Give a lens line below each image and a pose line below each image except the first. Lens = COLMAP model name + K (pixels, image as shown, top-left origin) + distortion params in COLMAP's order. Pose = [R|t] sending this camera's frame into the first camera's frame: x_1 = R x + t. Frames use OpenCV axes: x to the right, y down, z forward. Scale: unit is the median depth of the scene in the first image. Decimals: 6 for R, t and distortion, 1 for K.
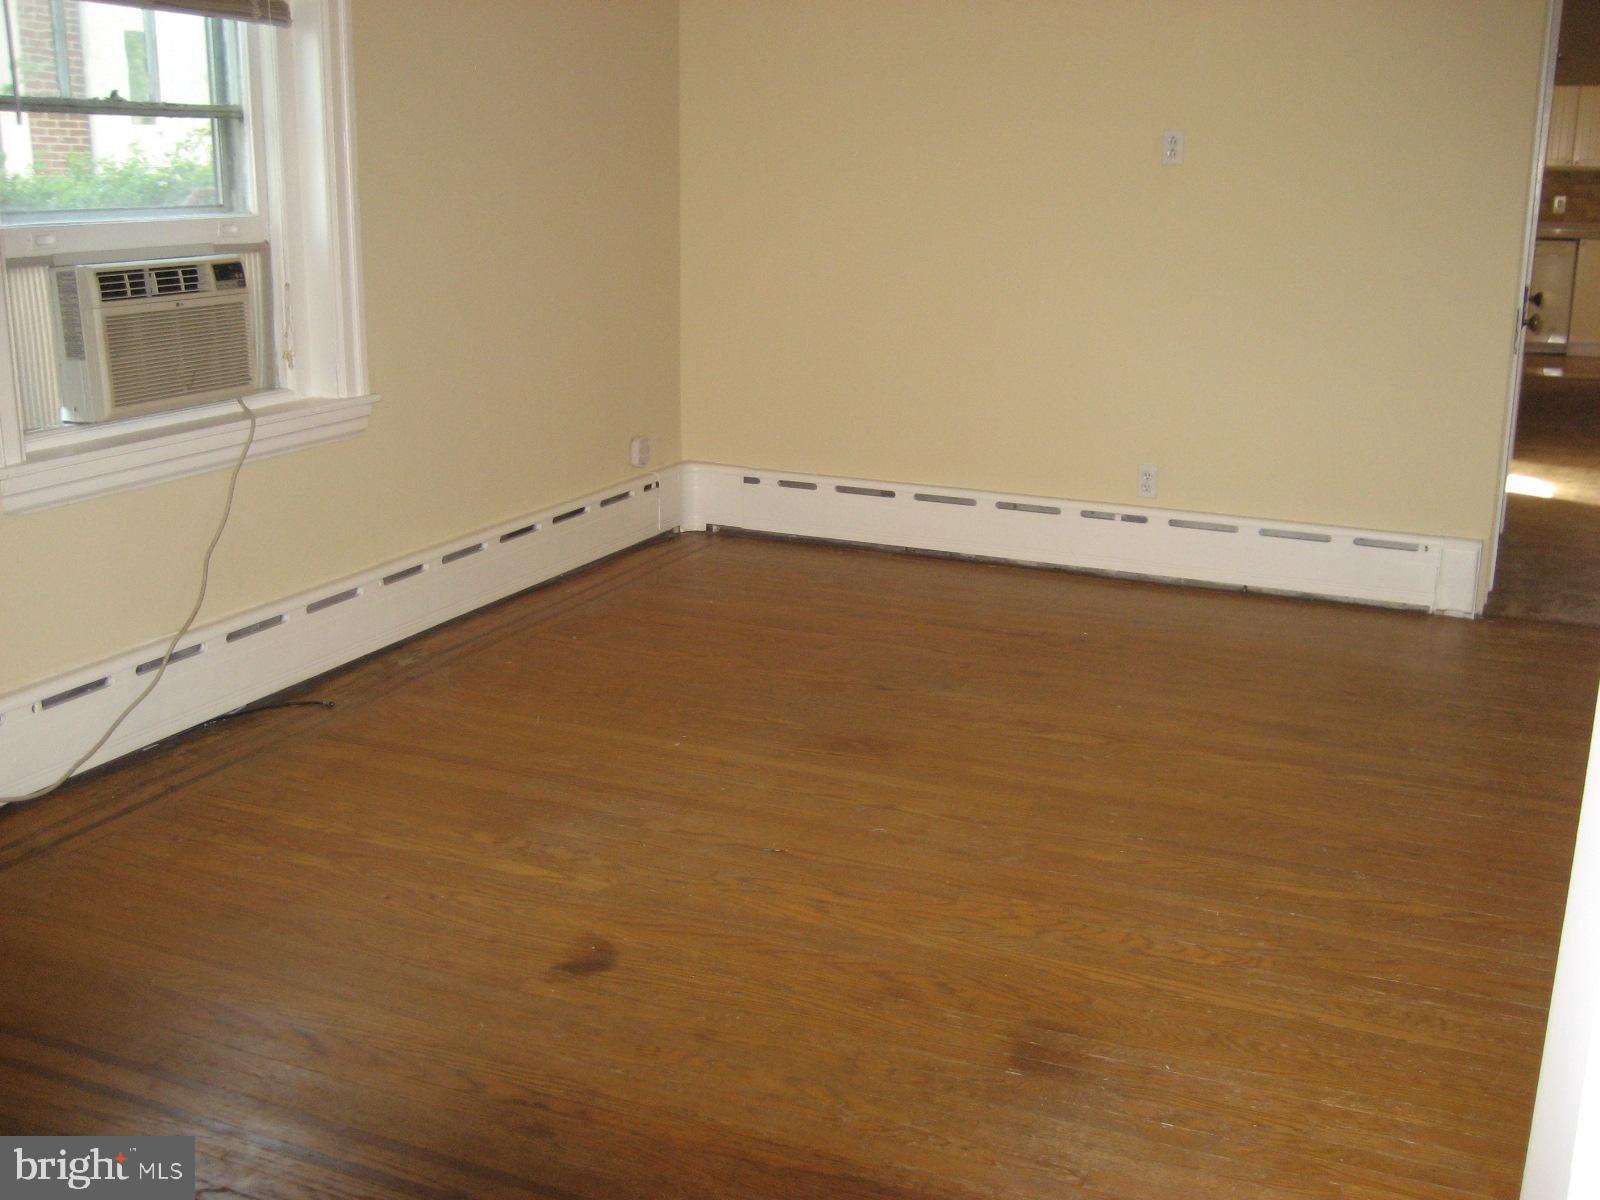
lens RADIAL K [[1666.1, 0, 799.7], [0, 1666.1, 598.3], [0, 0, 1]] dist [-0.055283, 0.000000]
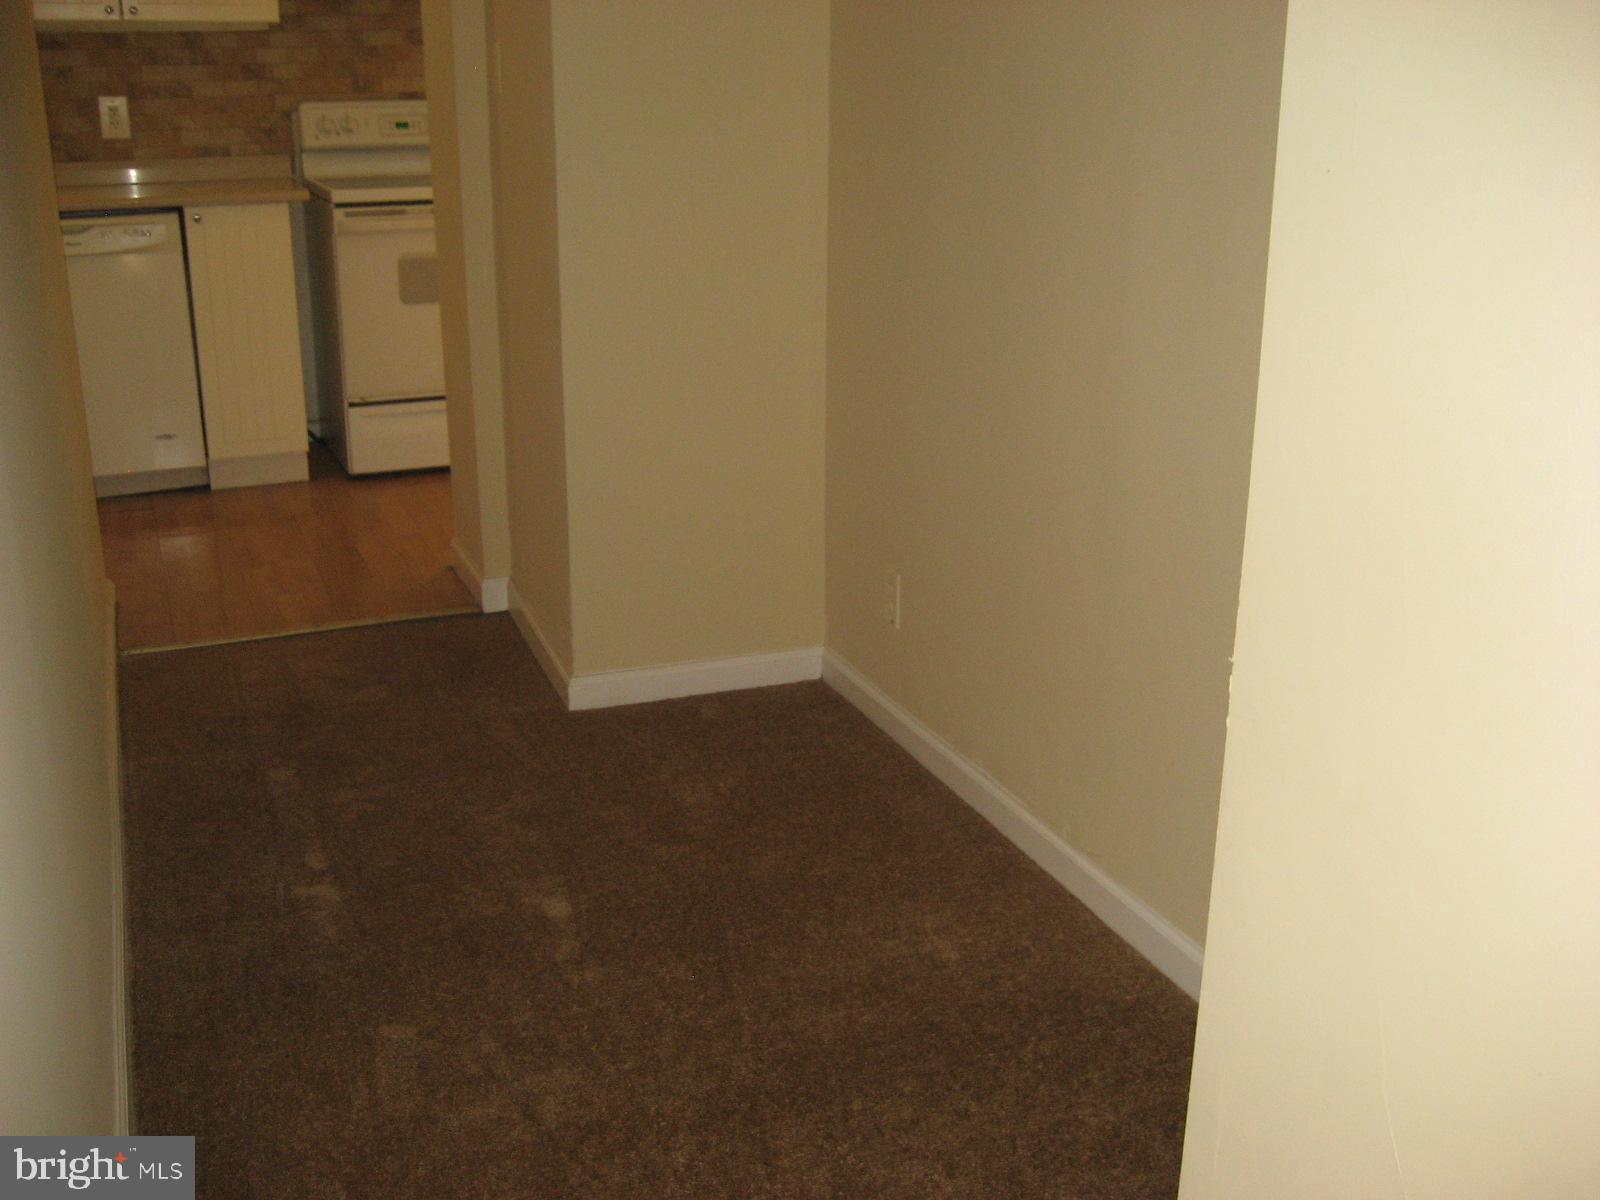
lens RADIAL K [[1666.1, 0, 799.4], [0, 1666.1, 599.1], [0, 0, 1]] dist [-0.055283, 0.000000]
pose [[0.696837, -0.228856, 0.679738, 0.281311], [0.180833, 0.973170, 0.142268, -0.153064], [-0.694059, 0.023782, 0.719525, 0.600413]]
